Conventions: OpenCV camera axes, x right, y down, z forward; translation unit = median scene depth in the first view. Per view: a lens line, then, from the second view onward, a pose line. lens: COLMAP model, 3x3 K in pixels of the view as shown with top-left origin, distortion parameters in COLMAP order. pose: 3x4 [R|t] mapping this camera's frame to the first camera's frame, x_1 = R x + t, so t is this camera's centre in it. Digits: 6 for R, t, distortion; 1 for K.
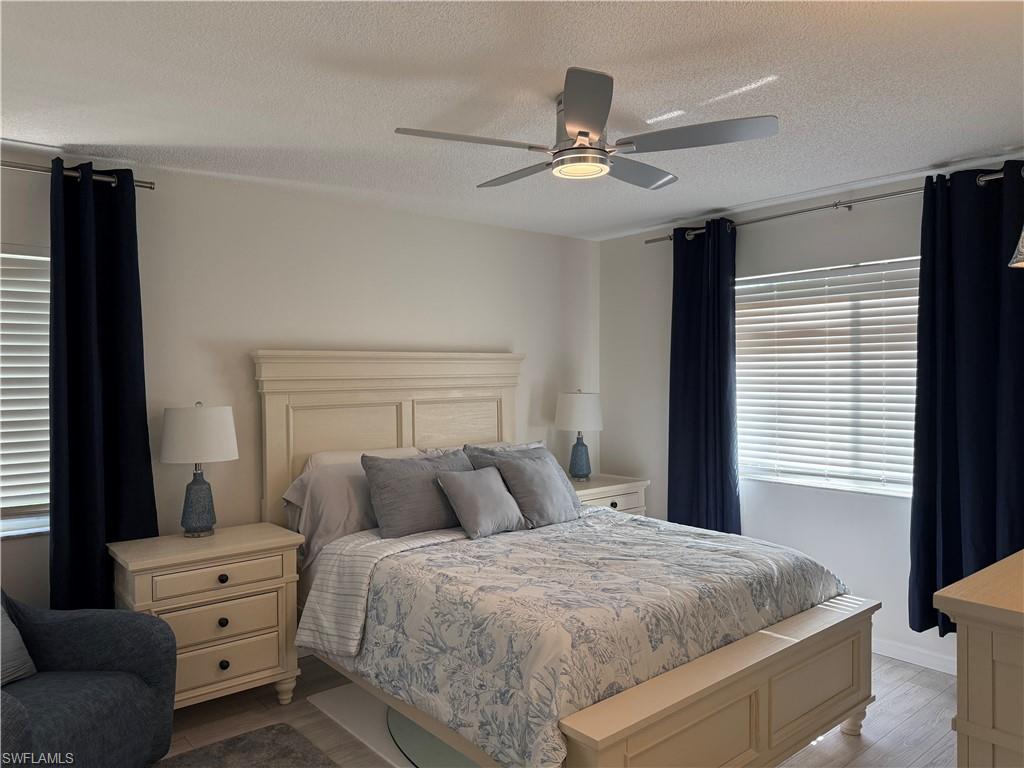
lens RADIAL K [[728.0, 0, 512.0], [0, 728.0, 384.0], [0, 0, 1]] dist [0.025757, -0.029803]
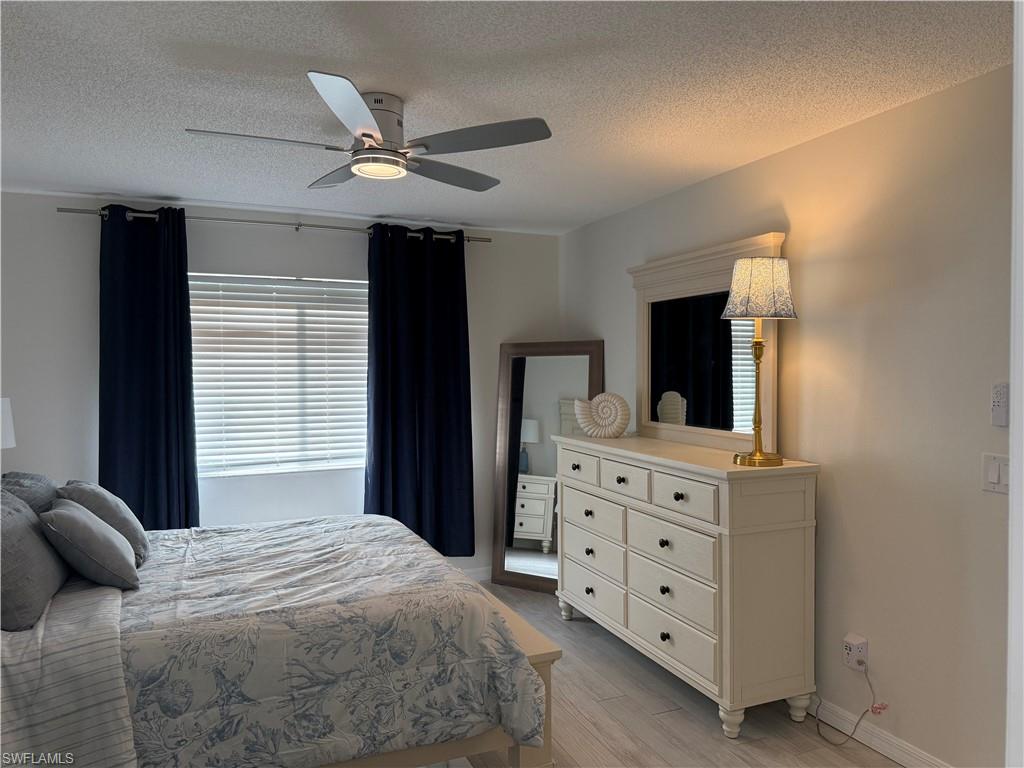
lens RADIAL K [[718.2, 0, 512.0], [0, 718.2, 384.0], [0, 0, 1]] dist [0.079765, -0.115166]
pose [[0.302978, -0.014833, 0.952882, -0.553303], [0.019062, 0.999773, 0.009502, 0.001690], [-0.952807, 0.015285, 0.303192, 0.338399]]
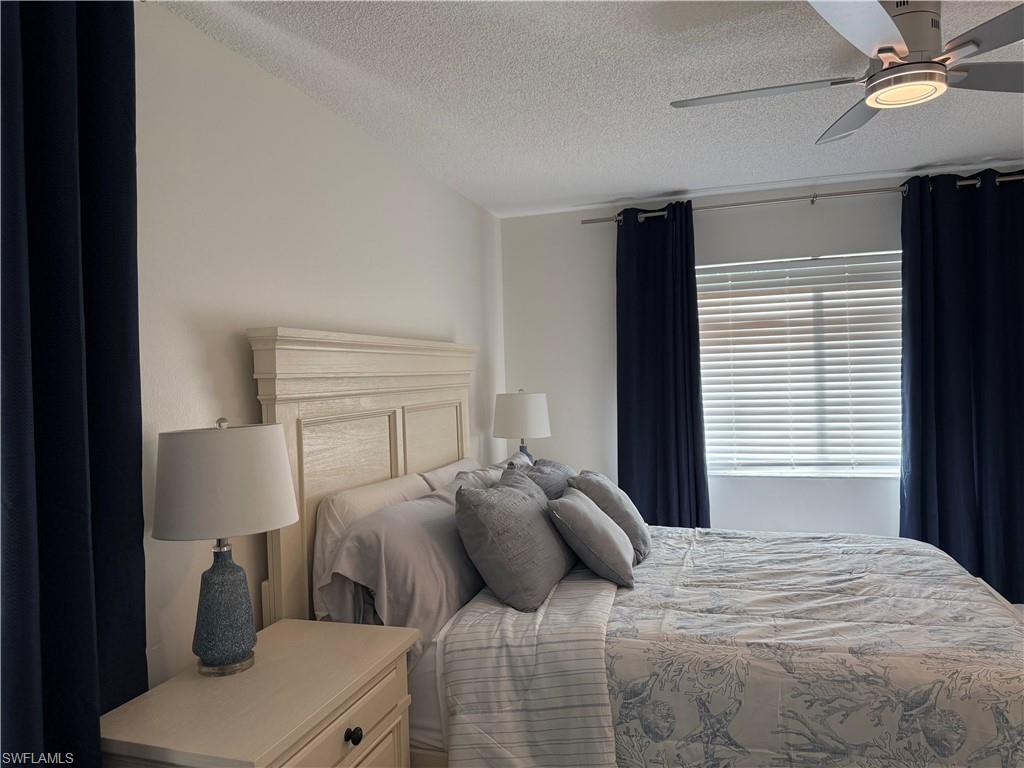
lens RADIAL K [[728.0, 0, 512.0], [0, 728.0, 384.0], [0, 0, 1]] dist [0.025757, -0.029803]
pose [[0.846594, -0.025078, 0.531648, -0.461702], [0.033061, 0.999438, -0.005503, 0.007190], [-0.531211, 0.022235, 0.846948, 0.370594]]
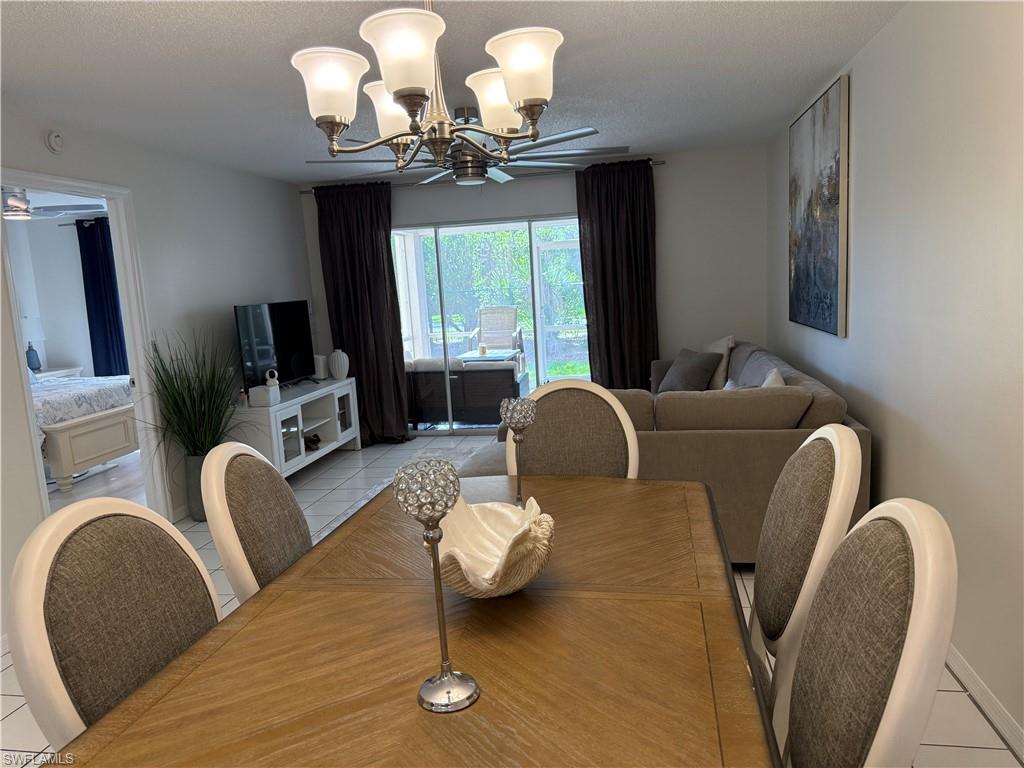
lens RADIAL K [[718.2, 0, 512.0], [0, 718.2, 384.0], [0, 0, 1]] dist [0.079765, -0.115166]
pose [[0.764632, -0.133693, 0.630448, -0.155019], [0.066370, 0.989380, 0.129313, 0.024258], [-0.641041, -0.057035, 0.765385, -1.218340]]
